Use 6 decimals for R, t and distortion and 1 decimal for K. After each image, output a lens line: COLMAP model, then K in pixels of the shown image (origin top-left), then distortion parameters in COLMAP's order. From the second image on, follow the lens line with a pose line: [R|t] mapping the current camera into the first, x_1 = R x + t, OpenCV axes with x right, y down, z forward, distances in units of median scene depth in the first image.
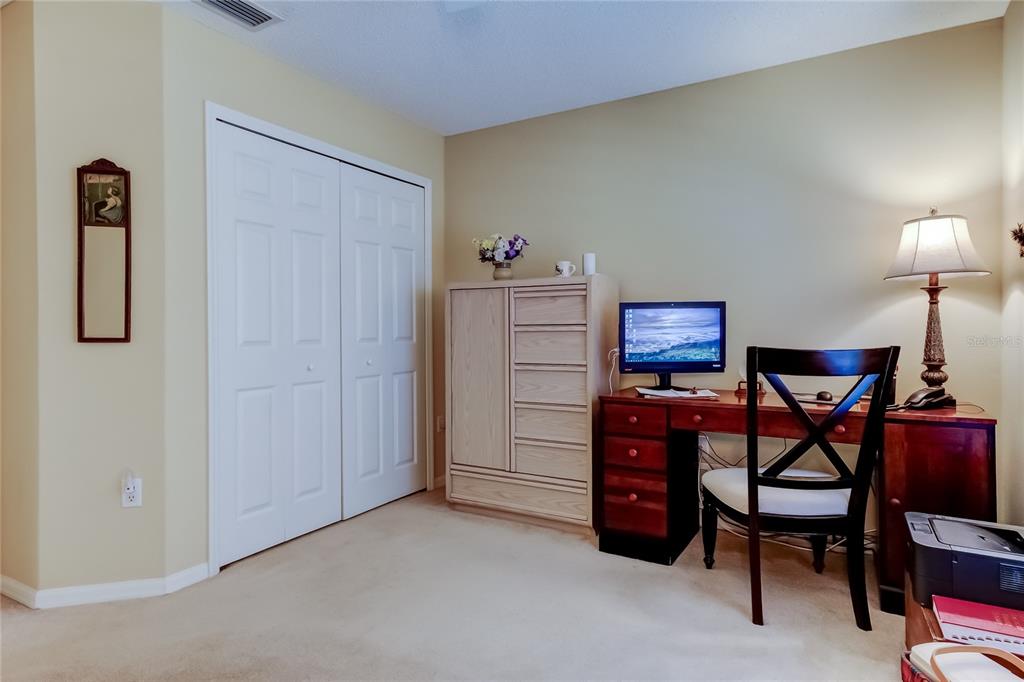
lens RADIAL K [[566.6, 0, 512.4], [0, 566.6, 334.9], [0, 0, 1]] dist [0.027257, -0.003806]
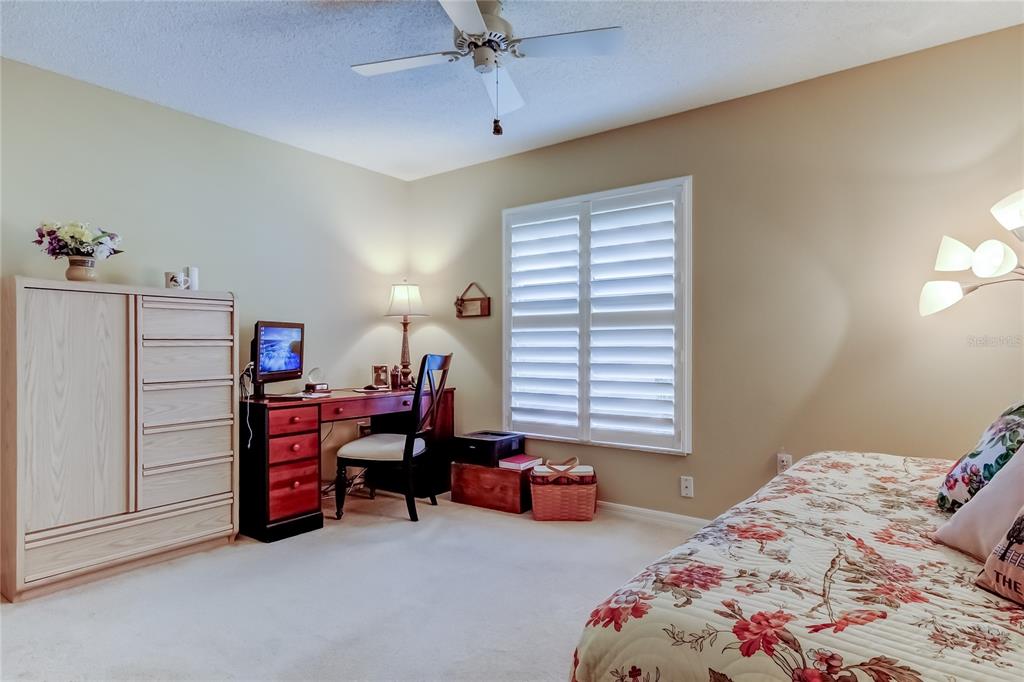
lens RADIAL K [[566.6, 0, 507.0], [0, 566.6, 337.5], [0, 0, 1]] dist [0.027257, -0.003806]
pose [[0.137964, 0.016826, 0.990294, -0.818370], [0.006444, 0.999819, -0.017885, -0.000830], [-0.990416, 0.008849, 0.137830, 0.343439]]
